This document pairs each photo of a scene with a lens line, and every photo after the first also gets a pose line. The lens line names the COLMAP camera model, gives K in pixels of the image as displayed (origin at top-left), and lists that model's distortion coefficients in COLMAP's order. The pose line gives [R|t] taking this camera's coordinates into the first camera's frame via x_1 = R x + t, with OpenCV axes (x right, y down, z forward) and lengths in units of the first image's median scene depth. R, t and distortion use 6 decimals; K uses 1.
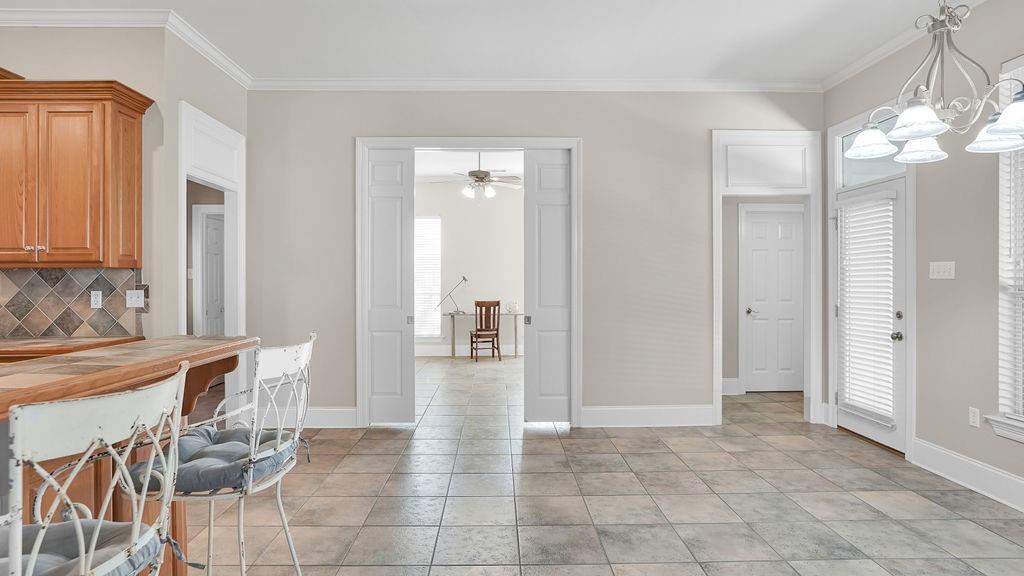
lens RADIAL K [[567.9, 0, 502.0], [0, 567.9, 286.1], [0, 0, 1]] dist [0.003874, 0.001301]
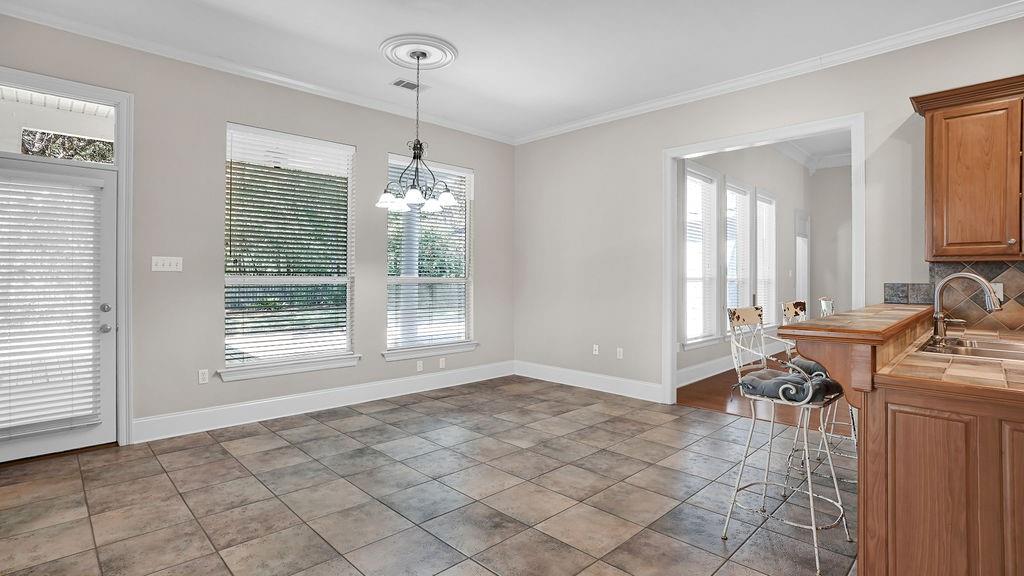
lens RADIAL K [[492.0, 0, 498.0], [0, 492.0, 283.6], [0, 0, 1]] dist [-0.029443, 0.000419]
pose [[-0.677601, -0.009417, 0.735369, -0.497683], [0.006026, 0.999813, 0.018356, -0.002361], [-0.735405, 0.016869, -0.677418, 1.354890]]
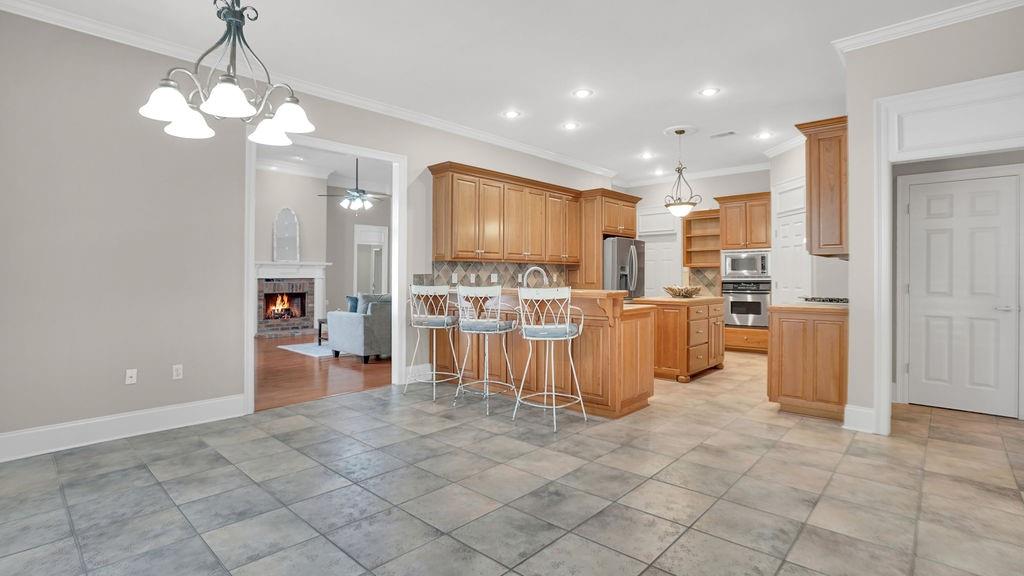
lens RADIAL K [[492.0, 0, 498.0], [0, 492.0, 283.6], [0, 0, 1]] dist [-0.029443, 0.000419]
pose [[-0.705567, 0.012024, -0.708541, 0.715518], [-0.001155, 0.999835, 0.018117, 0.023458], [0.708642, 0.013601, -0.705437, 1.348953]]
